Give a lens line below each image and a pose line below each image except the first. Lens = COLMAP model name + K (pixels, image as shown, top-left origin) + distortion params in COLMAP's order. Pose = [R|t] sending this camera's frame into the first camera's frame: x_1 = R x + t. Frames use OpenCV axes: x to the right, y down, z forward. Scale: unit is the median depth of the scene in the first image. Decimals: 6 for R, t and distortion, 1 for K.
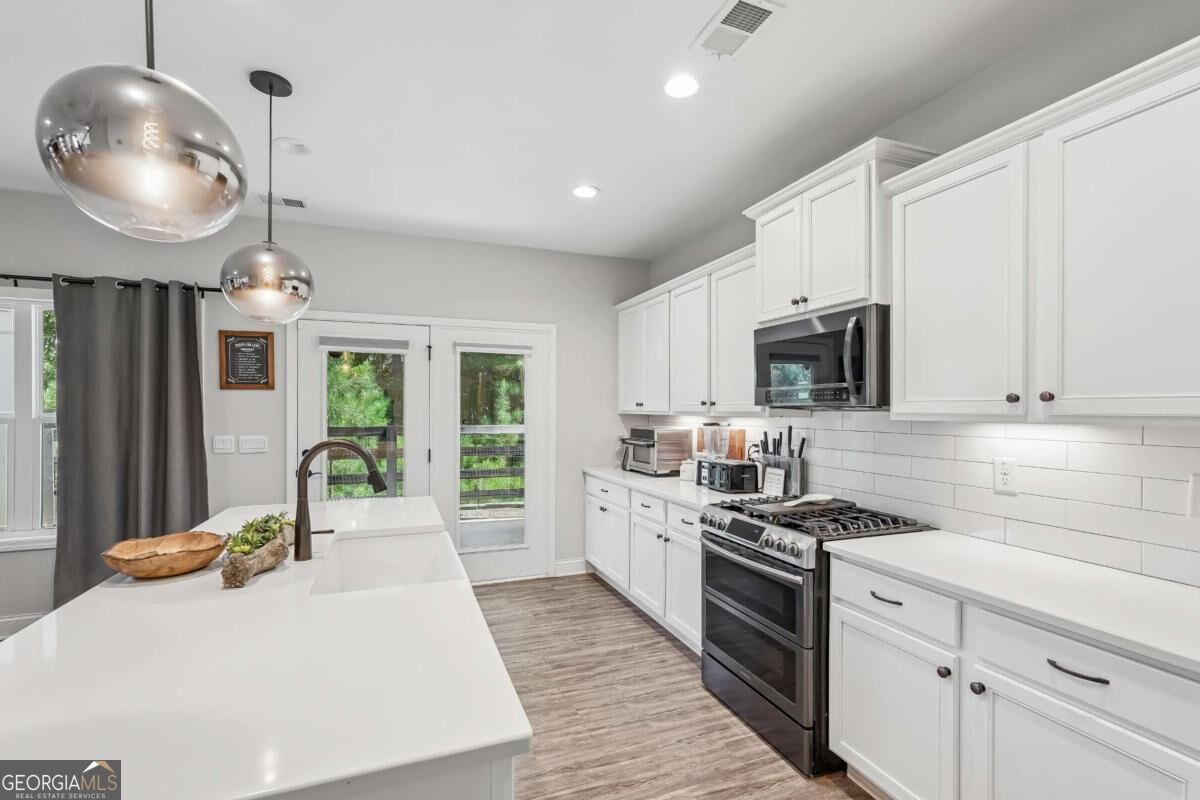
lens RADIAL K [[554.6, 0, 600.3], [0, 554.6, 411.3], [0, 0, 1]] dist [0.002037, 0.000603]
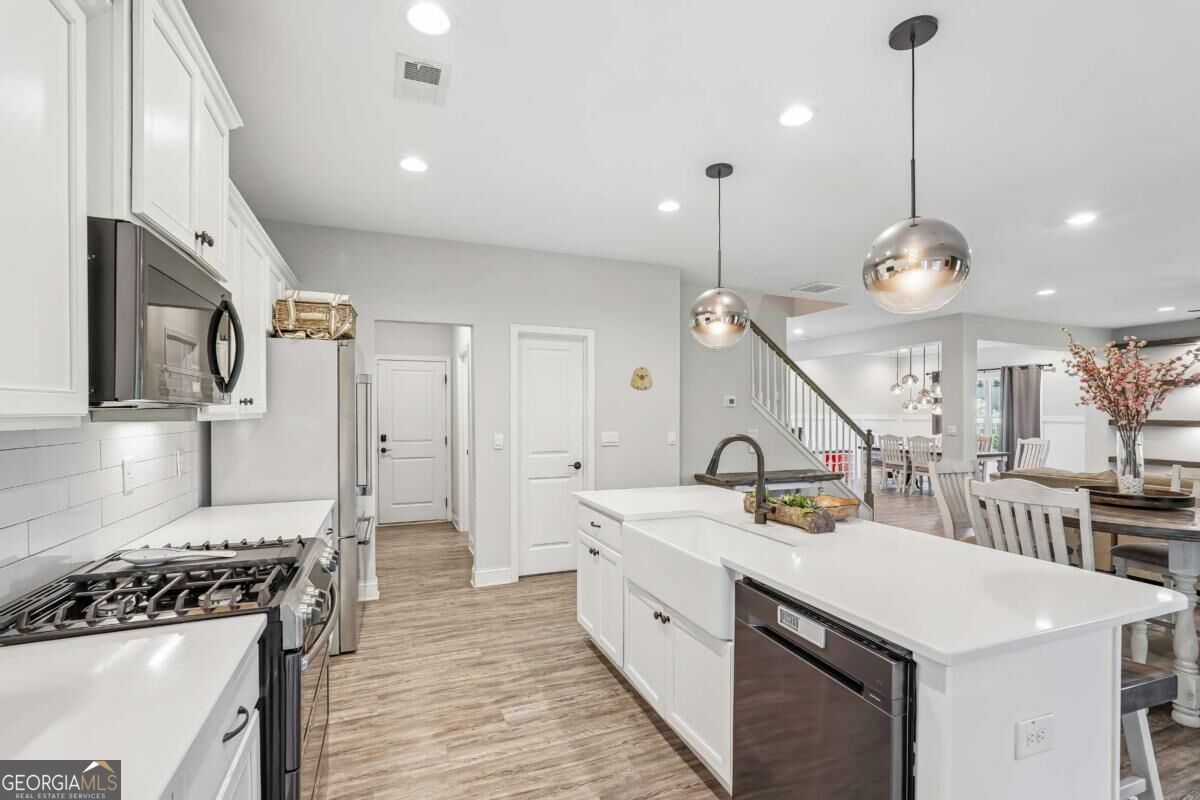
lens RADIAL K [[531.2, 0, 602.2], [0, 531.2, 410.3], [0, 0, 1]] dist [-0.015097, 0.000177]
pose [[-0.999842, -0.004672, -0.017126, -0.088700], [-0.004684, 0.999989, 0.000649, -0.003792], [0.017123, 0.000729, -0.999853, 1.619464]]
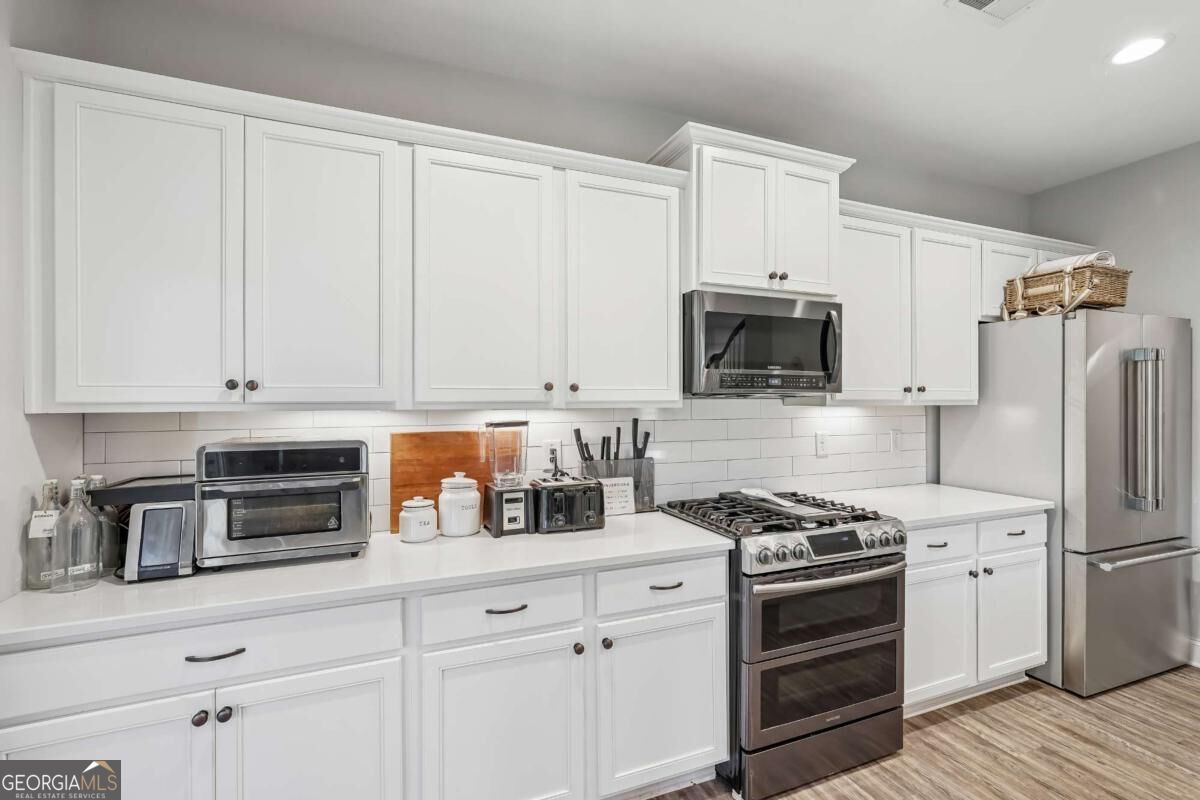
lens RADIAL K [[528.8, 0, 600.0], [0, 528.8, 400.0], [0, 0, 1]] dist [-0.015262, 0.009132]
pose [[-0.018980, -0.006091, 0.999801, -0.491759], [0.004847, 0.999969, 0.006184, -0.005079], [-0.999808, 0.004964, -0.018950, 1.306391]]
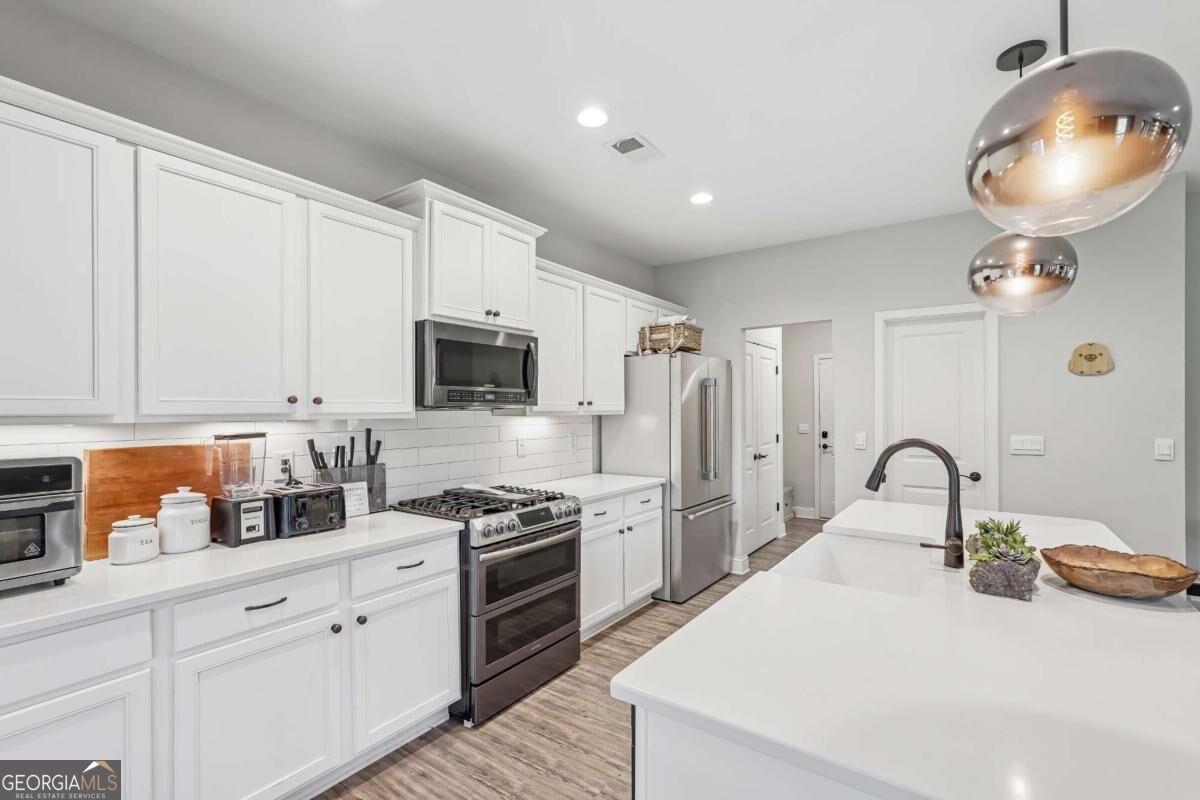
lens RADIAL K [[531.2, 0, 602.2], [0, 531.2, 410.3], [0, 0, 1]] dist [-0.015097, 0.000177]
pose [[-0.558230, -0.002453, 0.829682, -0.667373], [0.004796, 0.999969, 0.006184, -0.006133], [-0.829672, 0.007431, -0.558202, 1.421640]]
